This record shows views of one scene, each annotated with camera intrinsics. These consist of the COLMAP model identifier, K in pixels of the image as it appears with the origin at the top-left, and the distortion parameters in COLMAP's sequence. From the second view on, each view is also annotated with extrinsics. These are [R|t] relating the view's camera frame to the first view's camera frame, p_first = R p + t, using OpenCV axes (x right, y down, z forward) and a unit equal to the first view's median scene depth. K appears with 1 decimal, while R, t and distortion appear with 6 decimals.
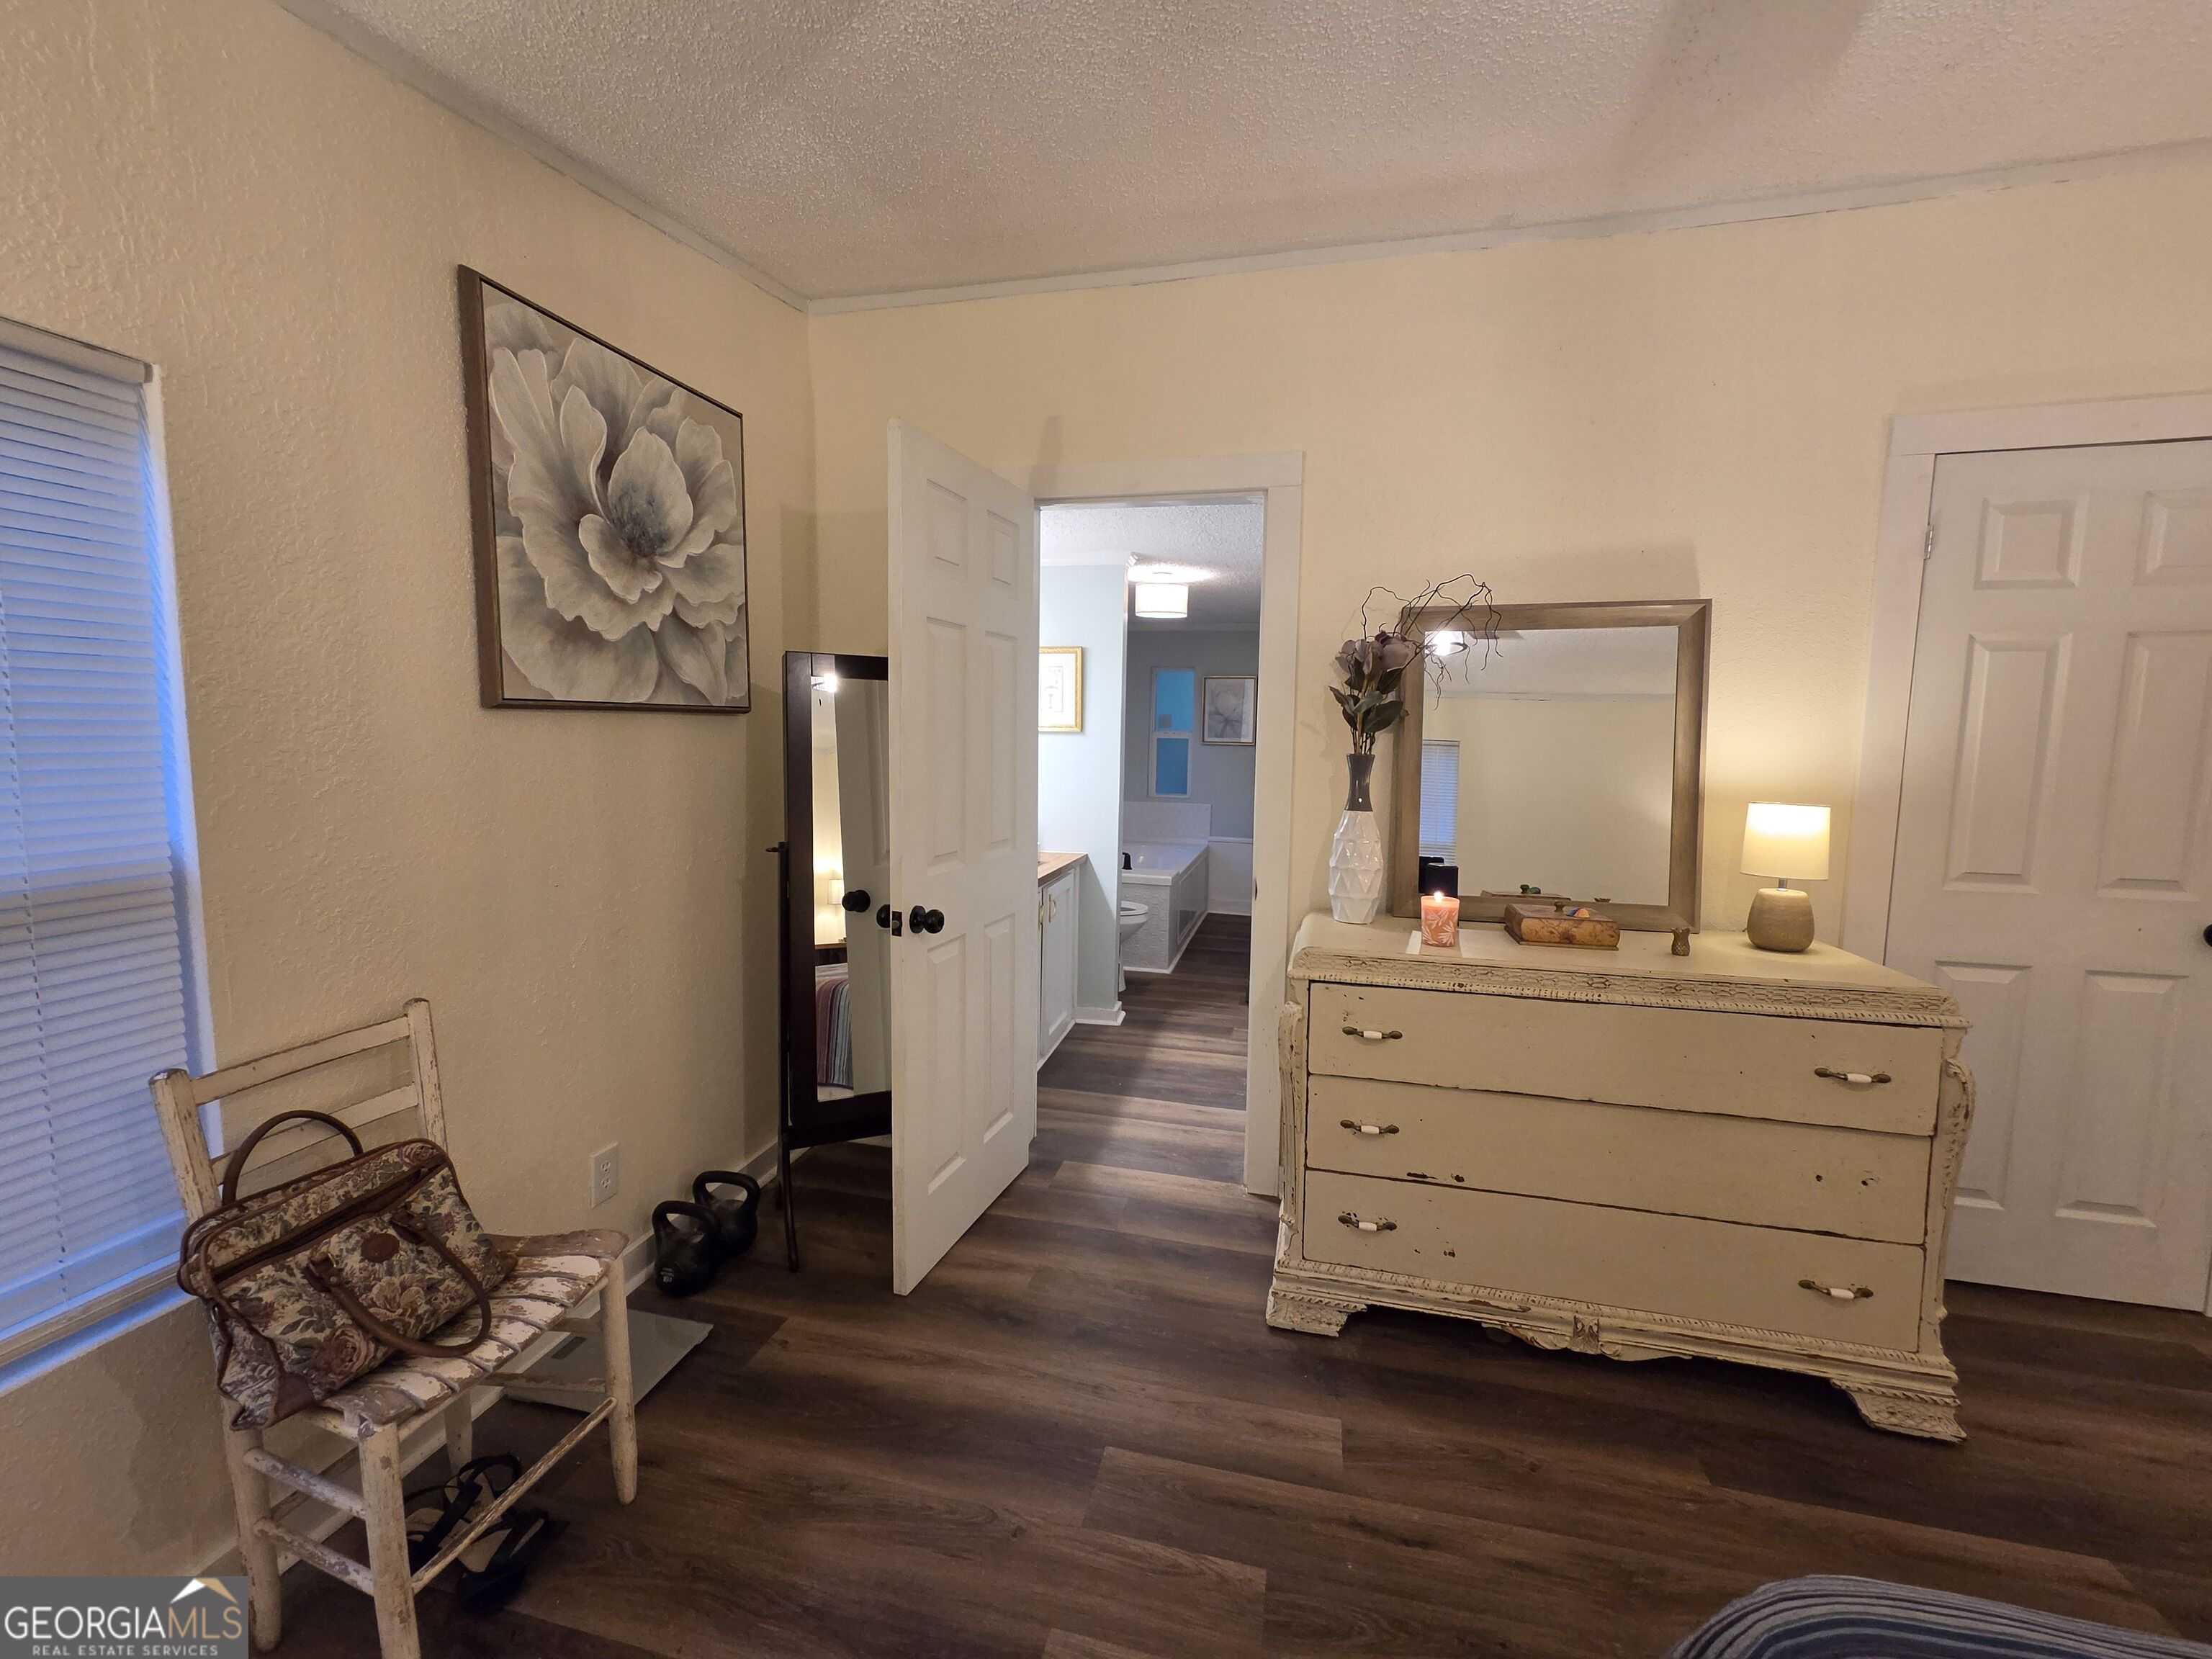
lens RADIAL K [[906.7, 0, 1107.3], [0, 906.7, 815.6], [0, 0, 1]] dist [0.002220, 0.000738]
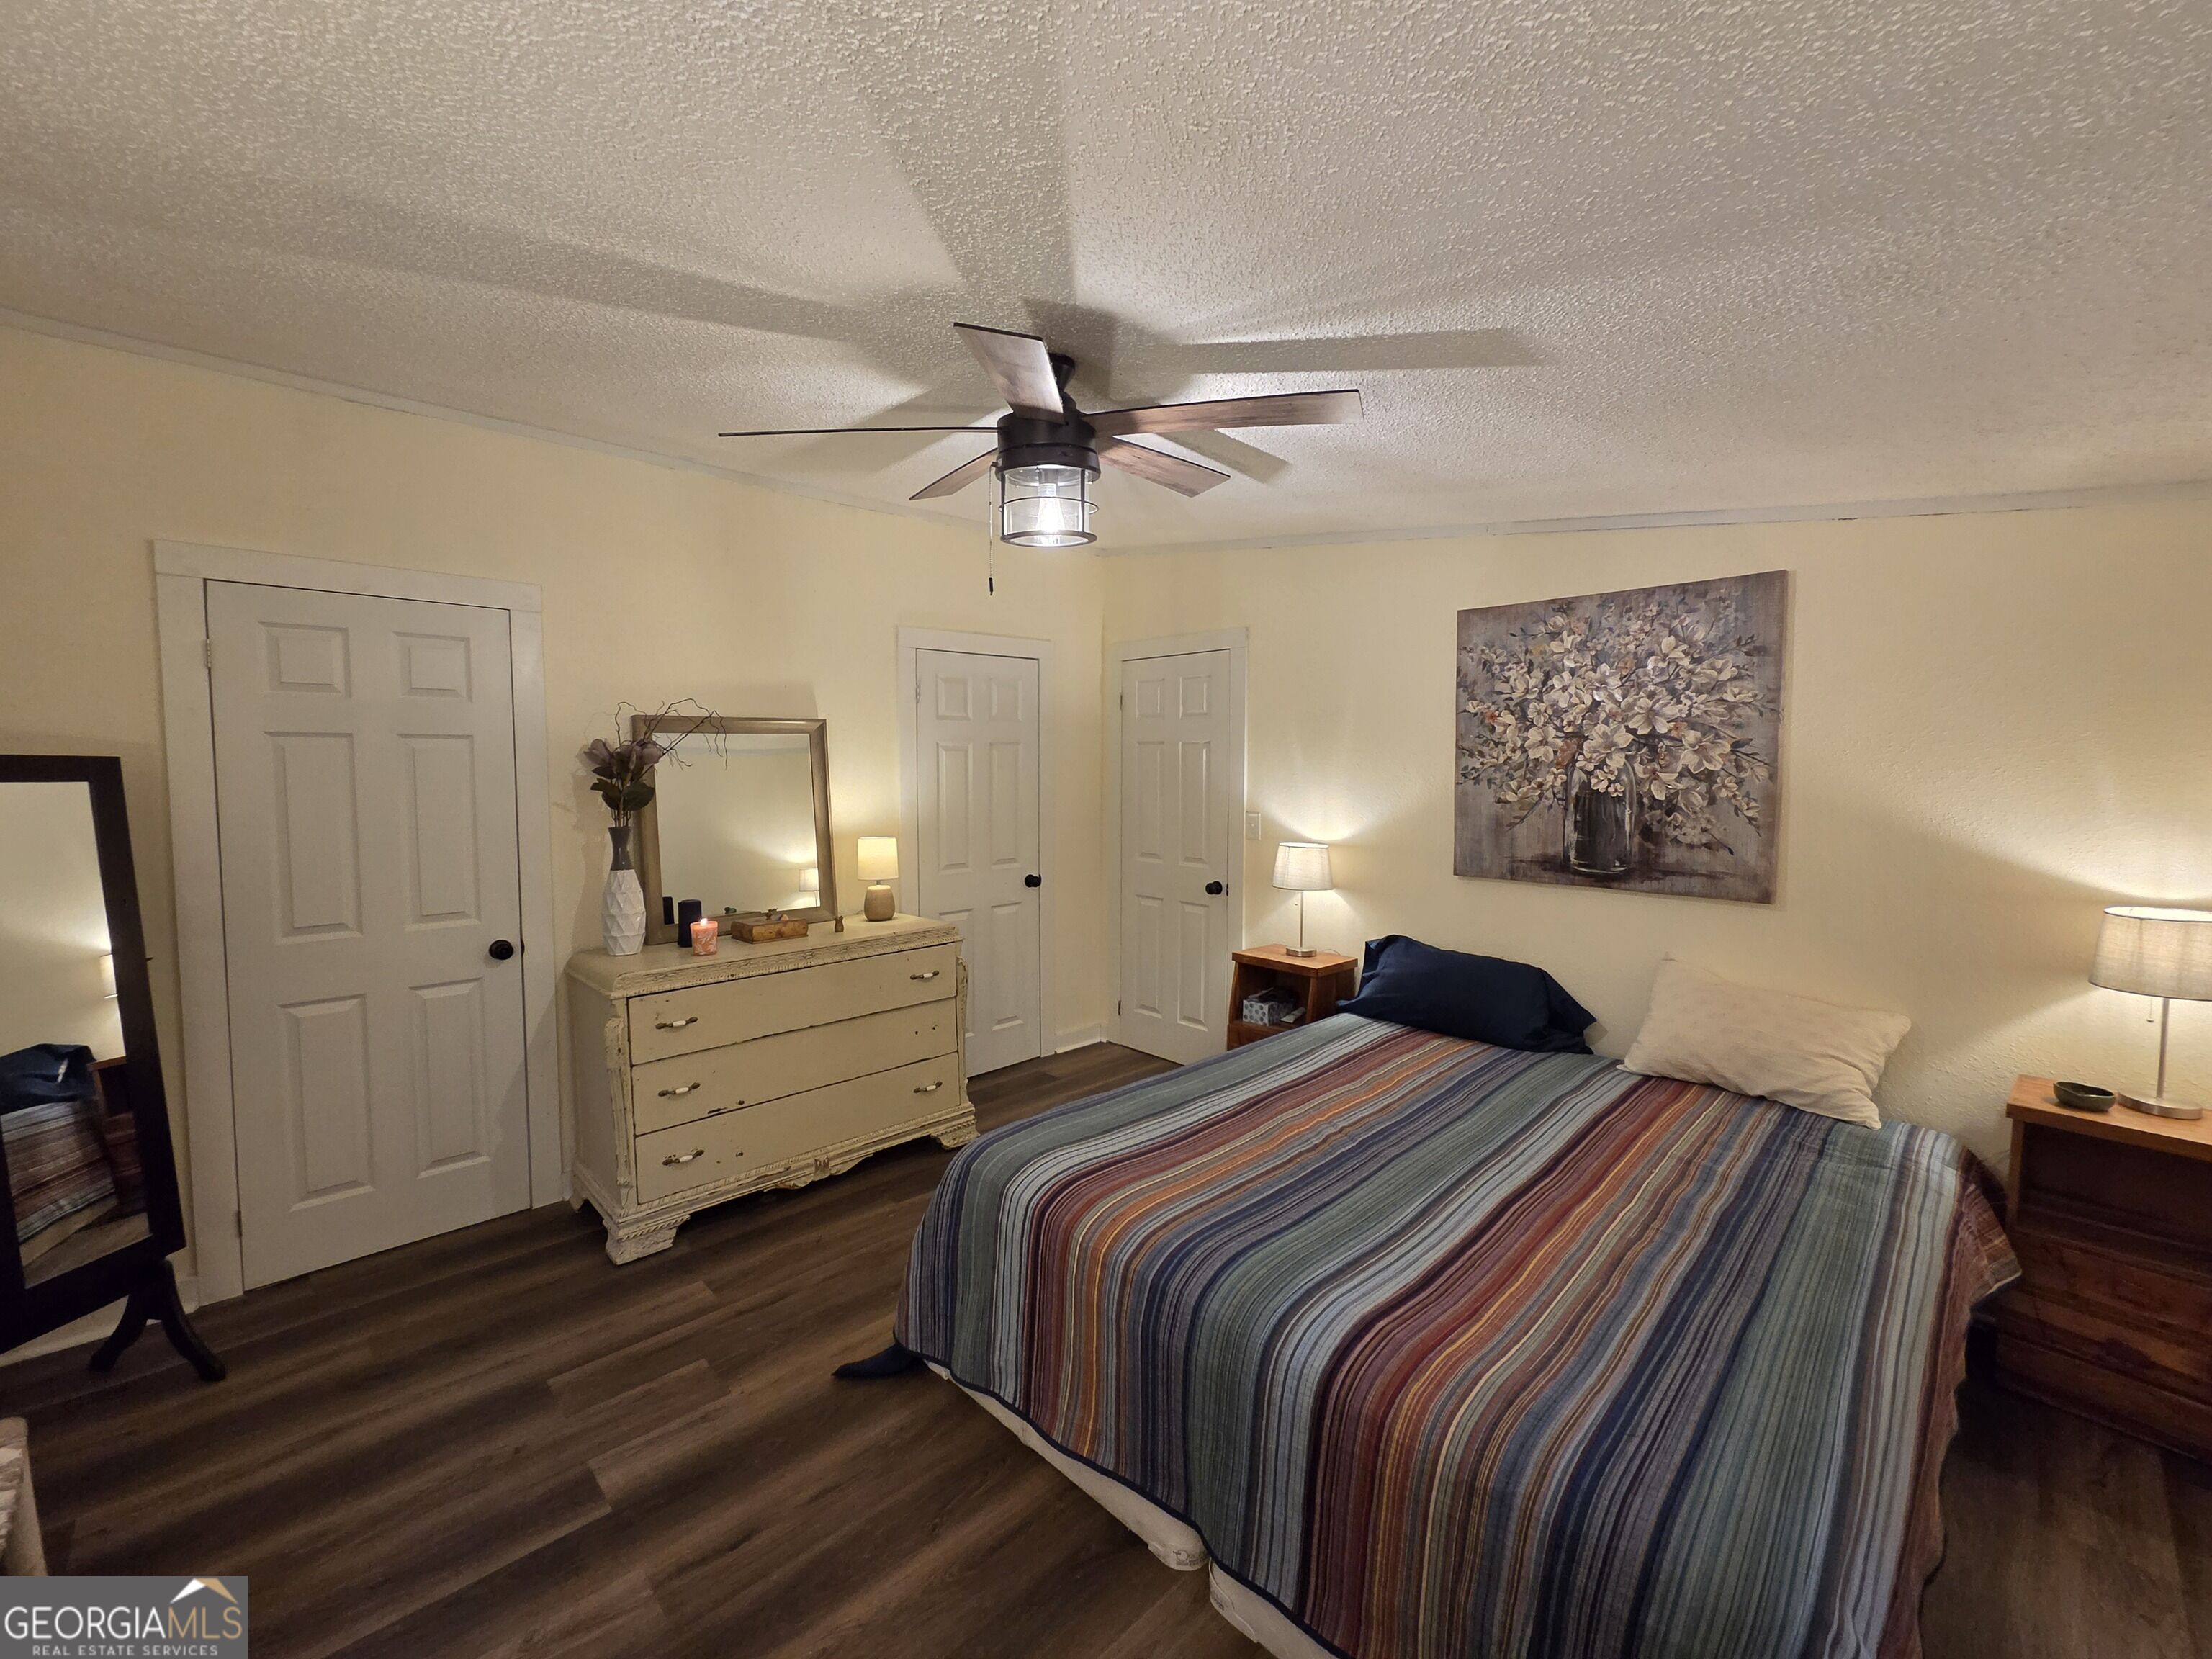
lens RADIAL K [[906.7, 0, 1107.3], [0, 906.7, 815.6], [0, 0, 1]] dist [0.002220, 0.000738]
pose [[0.539951, -0.065831, 0.839118, -0.511652], [0.092213, 0.995562, 0.018768, -0.049363], [-0.836630, 0.067243, 0.543625, -0.362085]]
